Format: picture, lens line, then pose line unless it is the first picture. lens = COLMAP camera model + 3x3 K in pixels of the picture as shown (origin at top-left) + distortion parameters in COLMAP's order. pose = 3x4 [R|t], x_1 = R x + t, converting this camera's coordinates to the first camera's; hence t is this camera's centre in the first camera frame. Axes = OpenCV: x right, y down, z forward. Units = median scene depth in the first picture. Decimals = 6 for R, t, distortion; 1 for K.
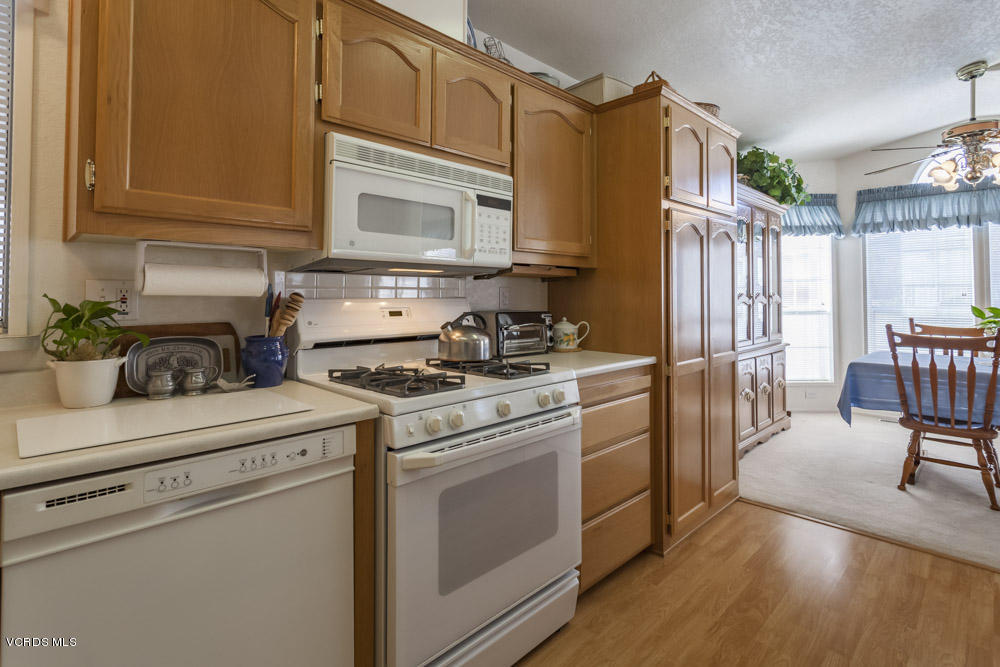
lens RADIAL K [[489.6, 0, 492.6], [0, 489.6, 282.2], [0, 0, 1]] dist [0.004110, 0.000319]
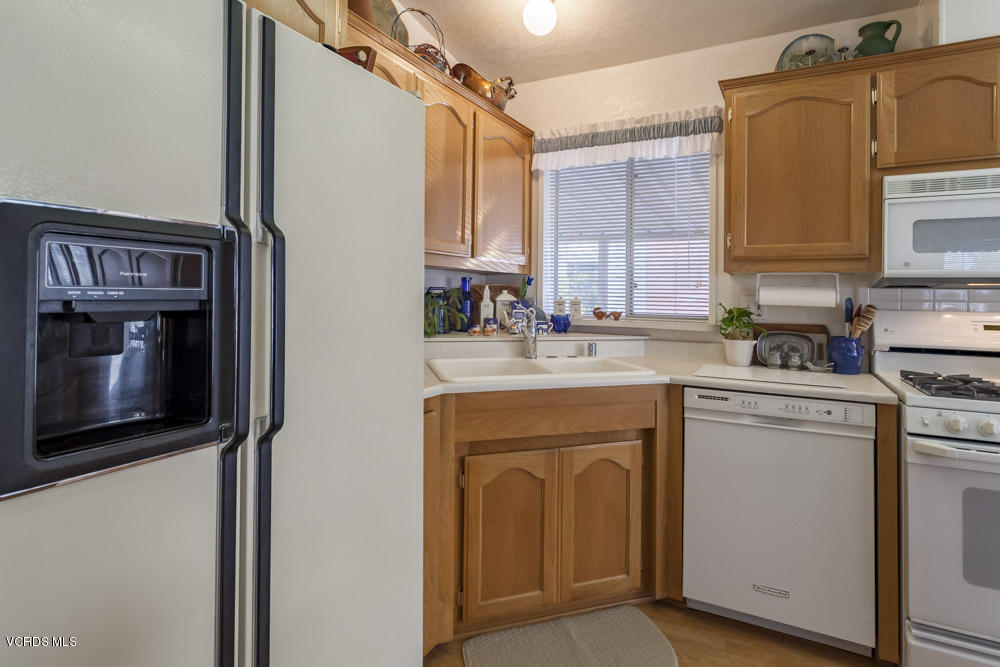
lens RADIAL K [[489.6, 0, 549.8], [0, 489.6, 287.1], [0, 0, 1]] dist [0.004110, 0.000319]
pose [[0.337488, -0.016840, -0.941179, 0.435460], [0.007571, 0.999856, -0.015175, -0.009864], [0.941300, -0.002004, 0.337567, -0.177142]]
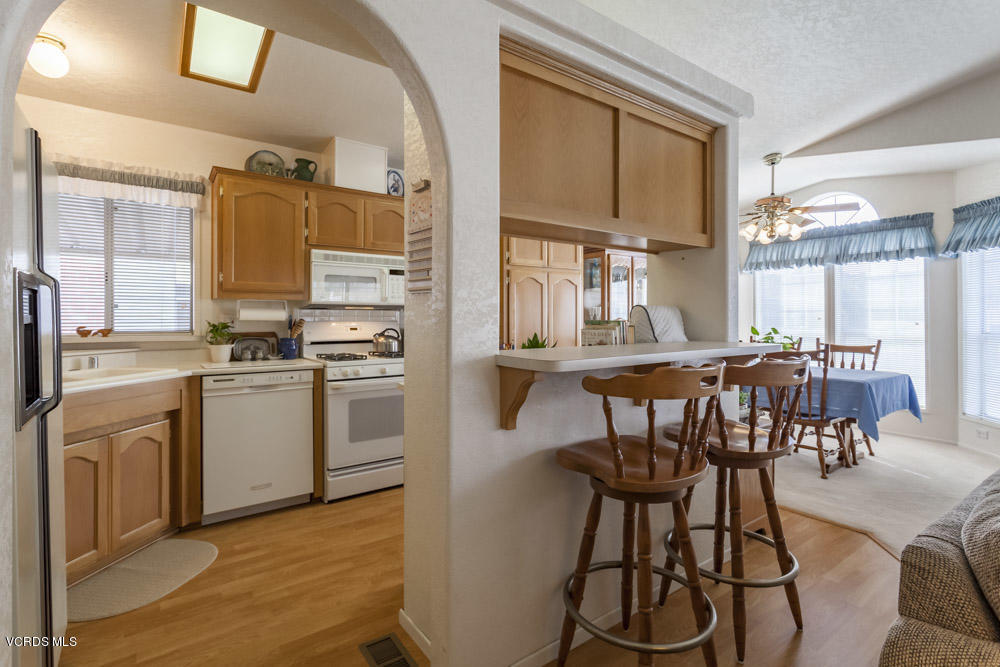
lens RADIAL K [[489.6, 0, 482.3], [0, 489.6, 314.5], [0, 0, 1]] dist [0.004110, 0.000319]
pose [[0.985176, -0.002879, -0.171524, 0.672676], [0.006133, 0.999811, 0.018445, -0.029682], [0.171439, -0.019223, 0.985007, -0.897434]]
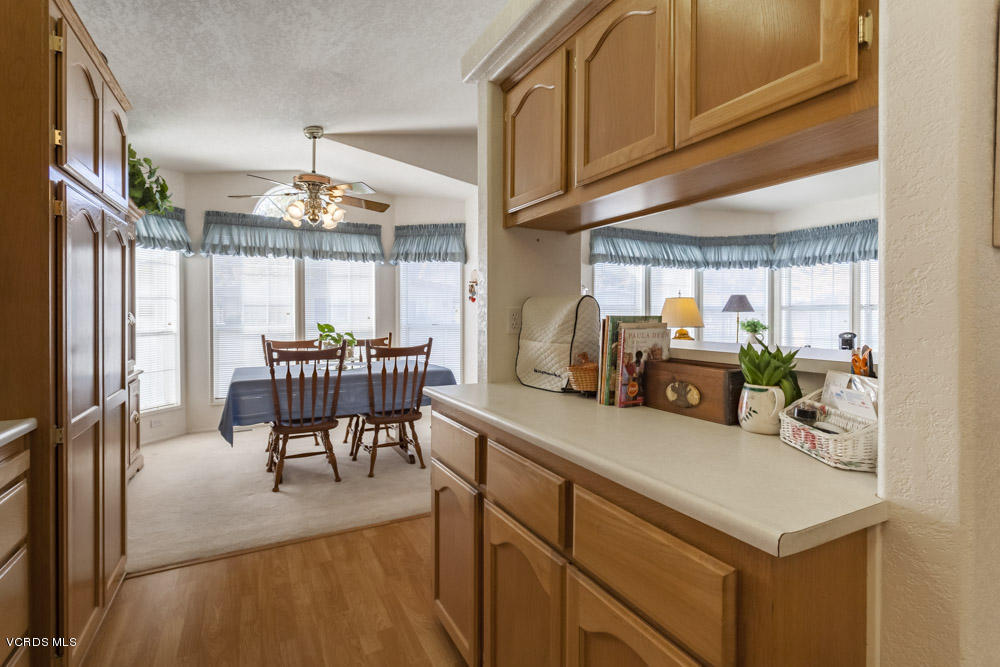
lens RADIAL K [[489.6, 0, 502.6], [0, 489.6, 313.5], [0, 0, 1]] dist [0.004110, 0.000319]
pose [[0.288571, -0.003353, 0.957453, -0.108477], [-0.022609, 0.999691, 0.010315, 0.000984], [-0.957192, -0.024624, 0.288406, 0.310779]]
